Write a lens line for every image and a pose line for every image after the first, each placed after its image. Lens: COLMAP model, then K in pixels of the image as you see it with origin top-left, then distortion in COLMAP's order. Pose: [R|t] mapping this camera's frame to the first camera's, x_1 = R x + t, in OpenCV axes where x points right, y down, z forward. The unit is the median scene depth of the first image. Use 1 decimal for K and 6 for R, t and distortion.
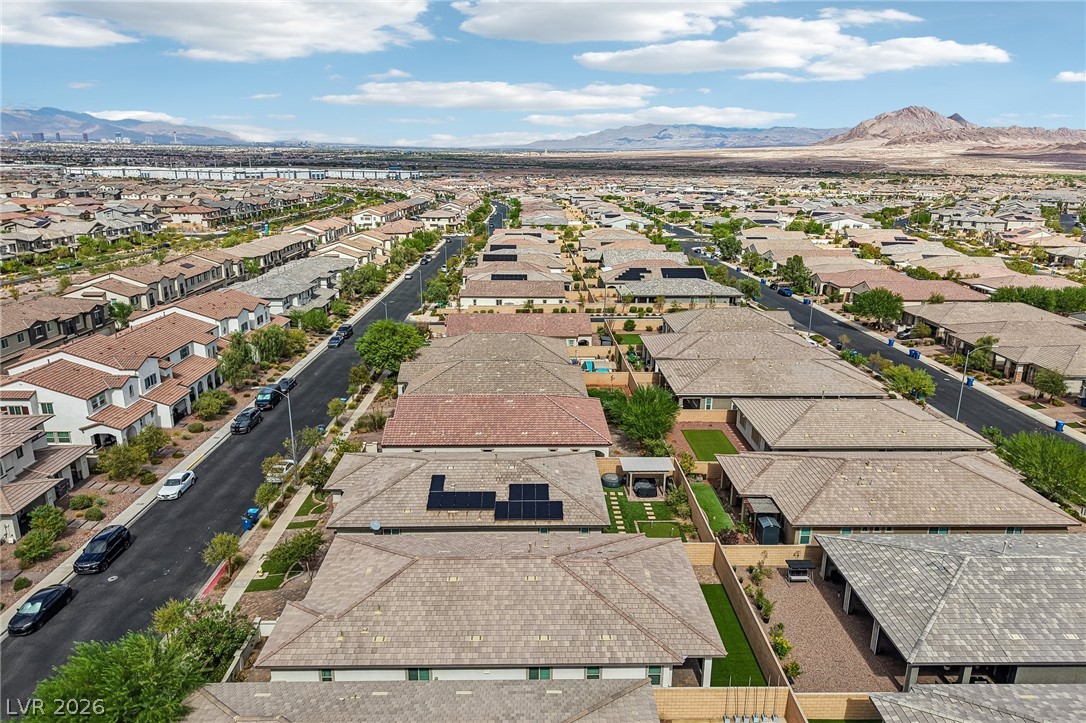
lens RADIAL K [[710.5, 0, 543.3], [0, 710.5, 402.0], [0, 0, 1]] dist [0.042257, -0.043863]
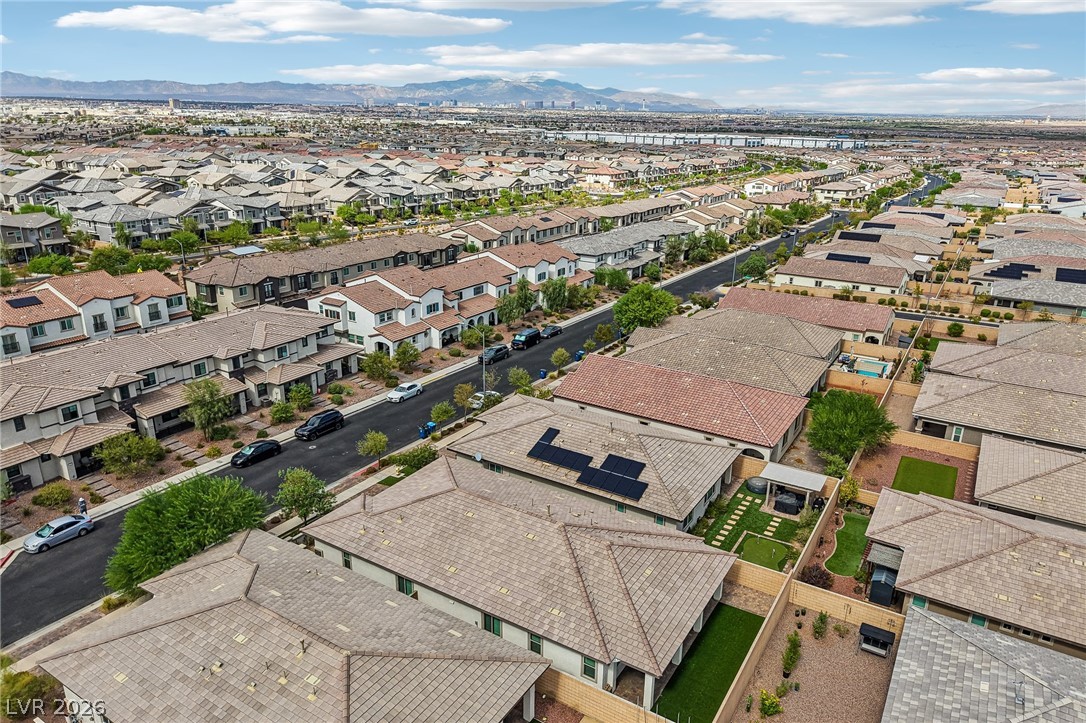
lens RADIAL K [[710.5, 0, 543.3], [0, 710.5, 402.0], [0, 0, 1]] dist [0.042257, -0.043863]
pose [[0.836860, 0.208629, -0.506102, 0.246457], [-0.187808, 0.977836, 0.092542, -0.020249], [0.514192, 0.017606, 0.857494, 0.066788]]
